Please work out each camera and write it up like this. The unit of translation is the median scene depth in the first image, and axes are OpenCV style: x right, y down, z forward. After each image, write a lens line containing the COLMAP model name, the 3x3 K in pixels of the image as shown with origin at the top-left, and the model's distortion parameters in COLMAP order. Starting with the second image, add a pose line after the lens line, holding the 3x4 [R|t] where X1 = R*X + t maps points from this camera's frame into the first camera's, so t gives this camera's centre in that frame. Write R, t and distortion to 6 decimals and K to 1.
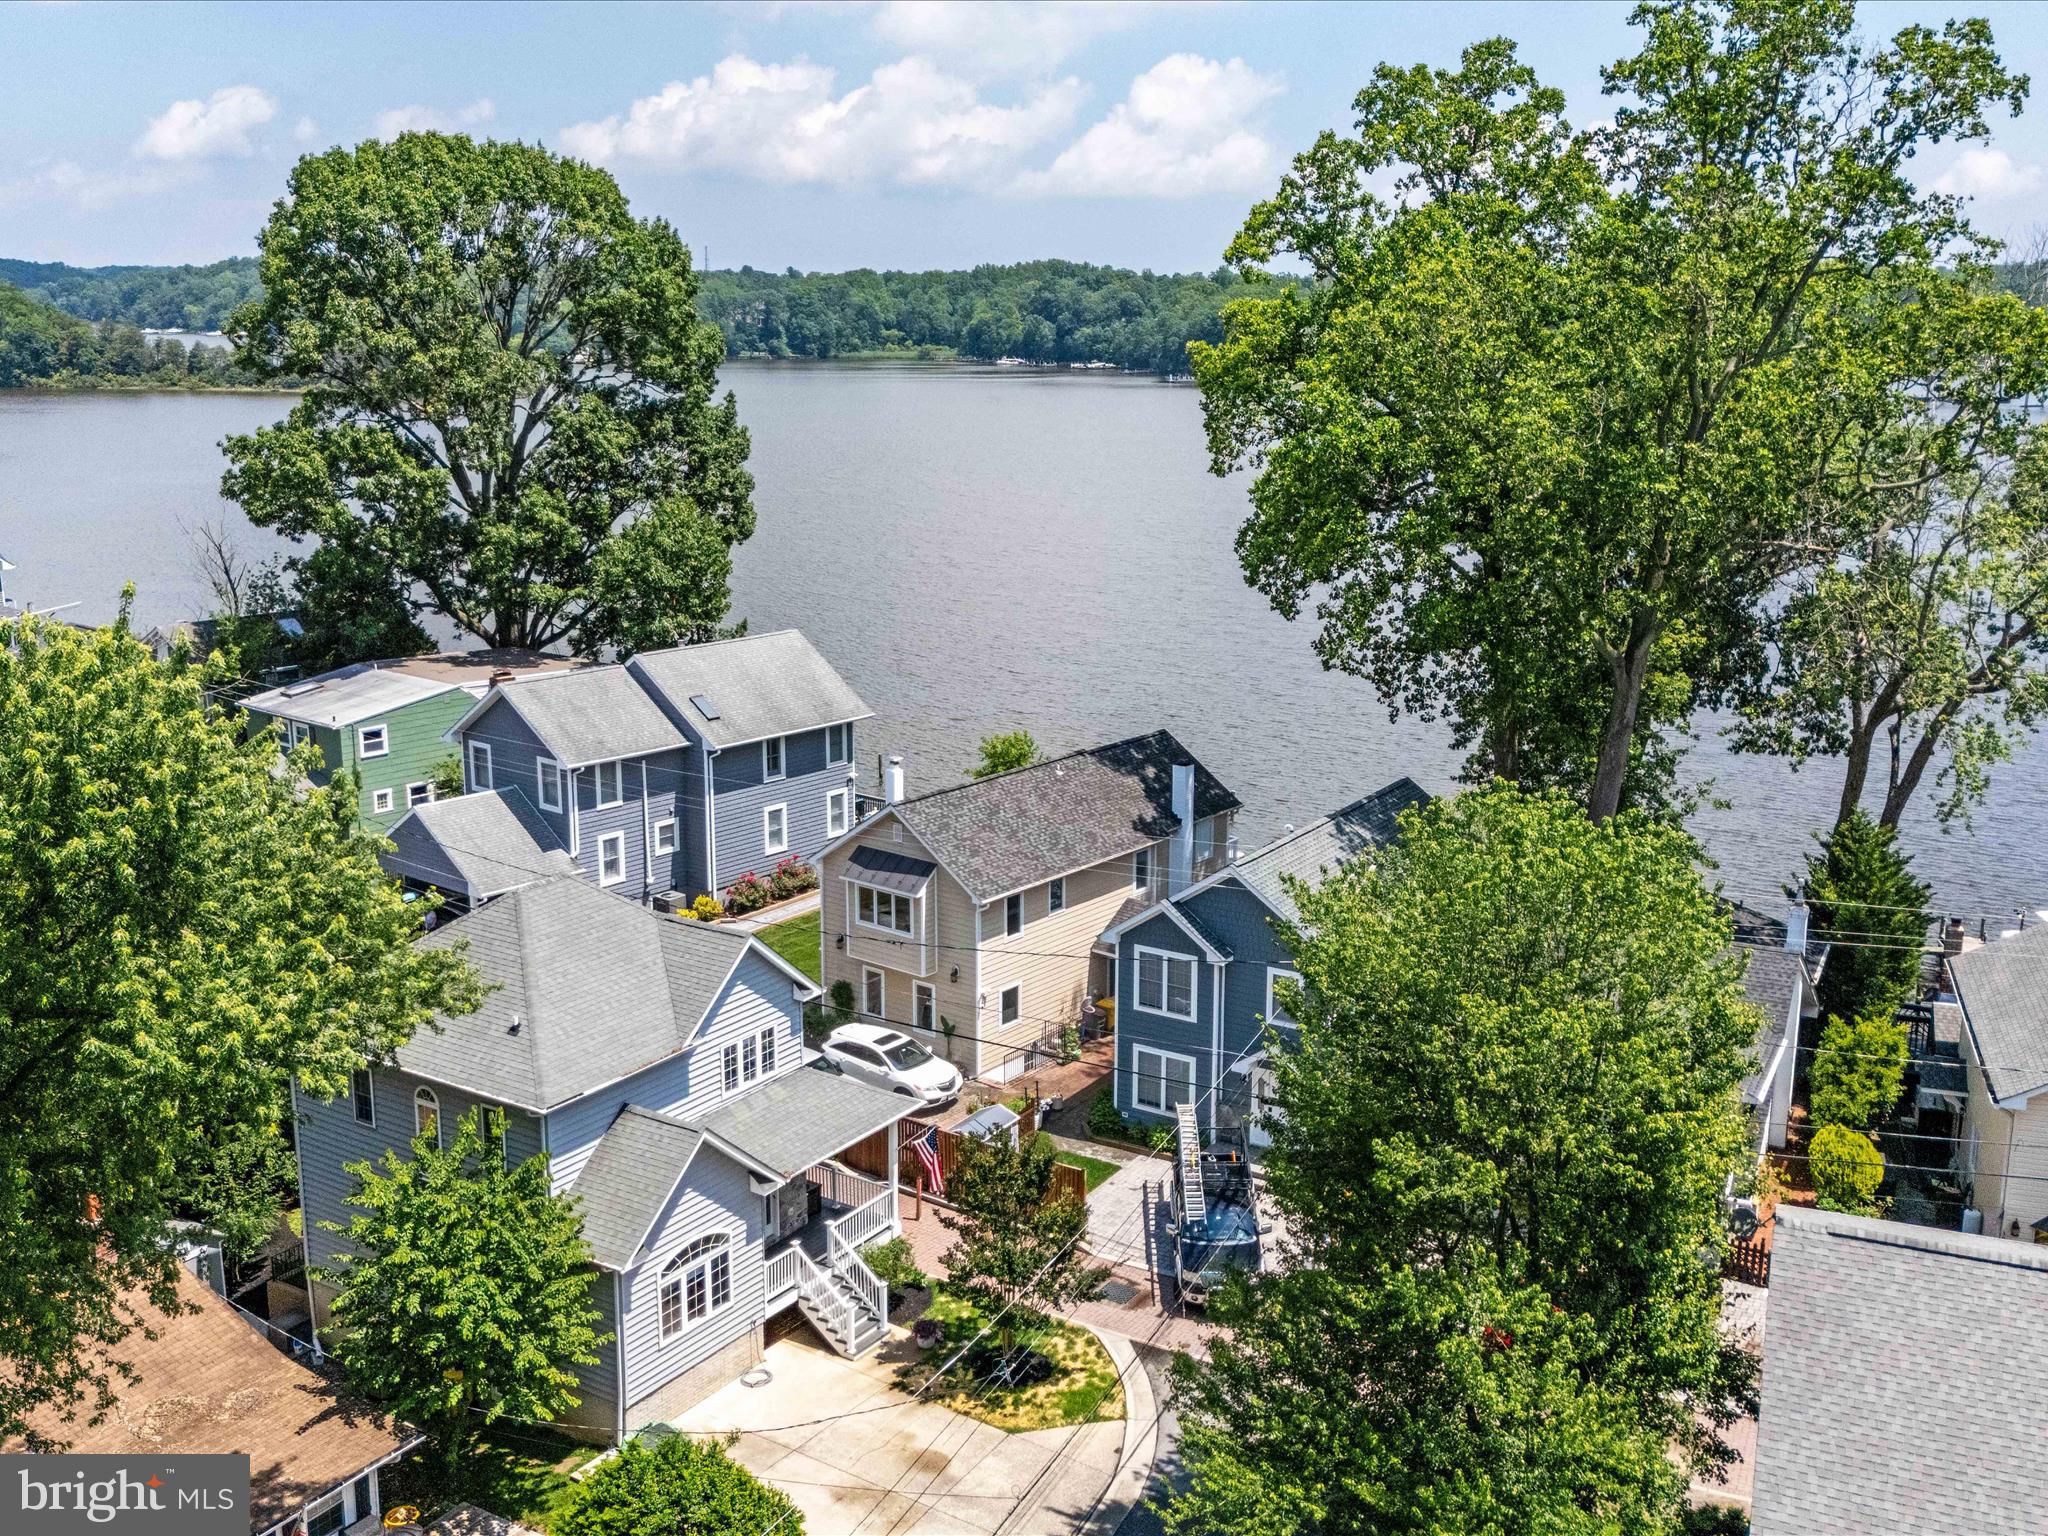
lens RADIAL K [[1882.2, 0, 1024.0], [0, 1882.2, 768.0], [0, 0, 1]] dist [0.176027, -0.134457]
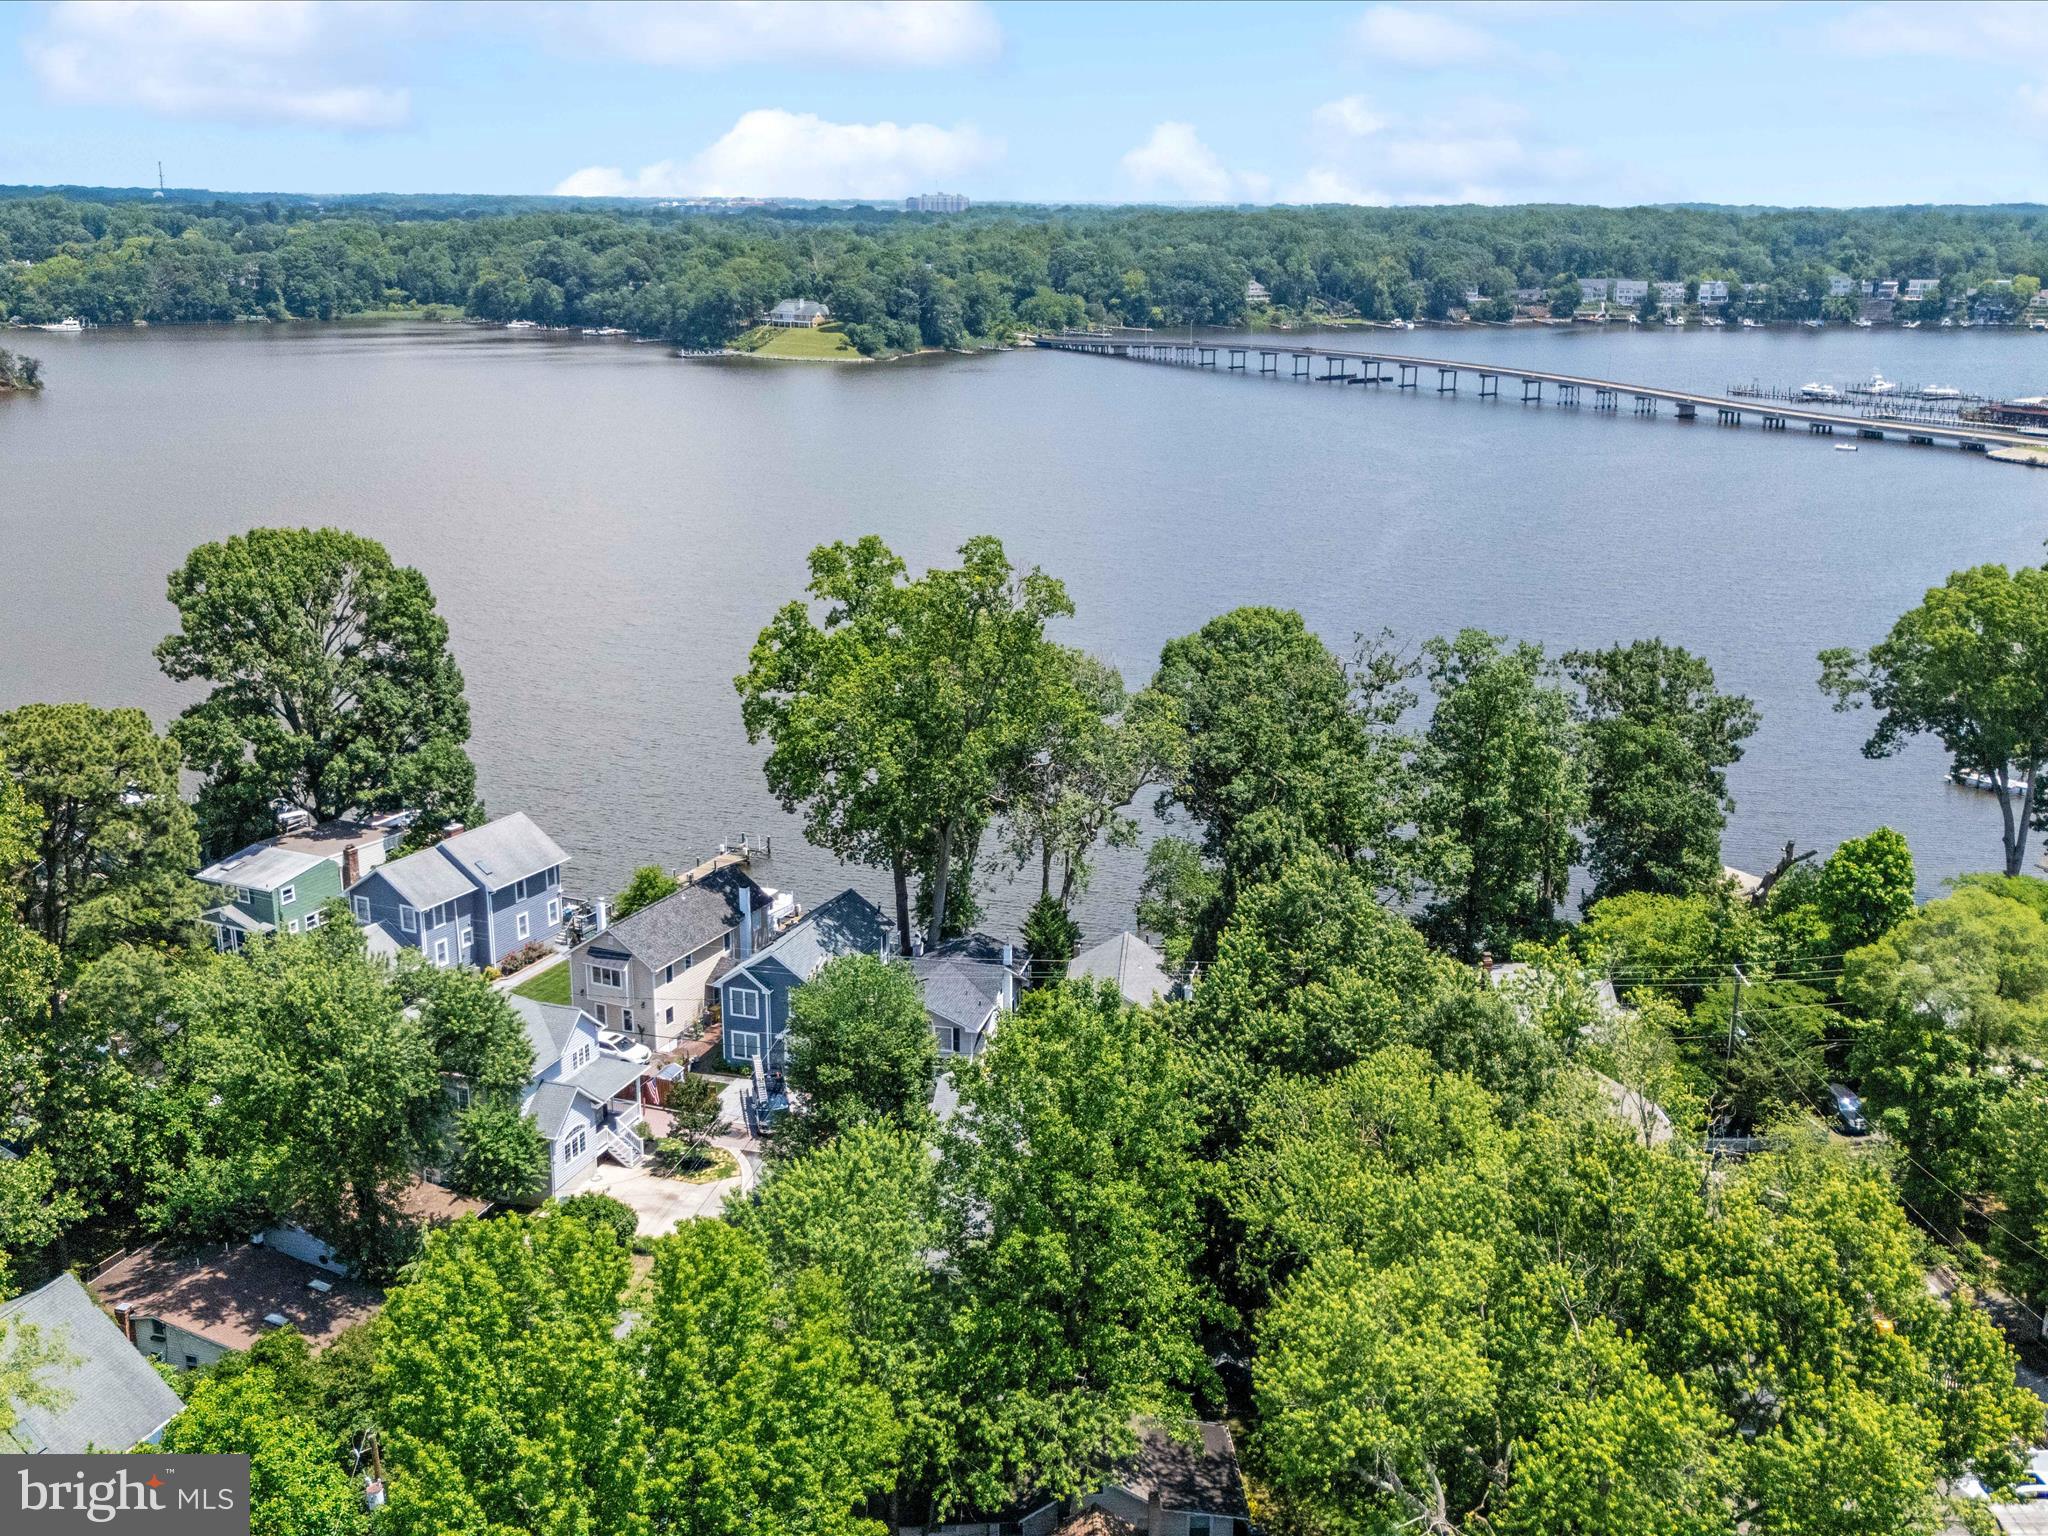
lens RADIAL K [[2008.8, 0, 1031.6], [0, 2008.8, 762.4], [0, 0, 1]] dist [0.130504, -0.258208]
pose [[0.969525, -0.064506, 0.236347, -0.132589], [0.051829, 0.996884, 0.059472, -0.275114], [-0.239447, -0.045410, 0.969847, -1.302204]]
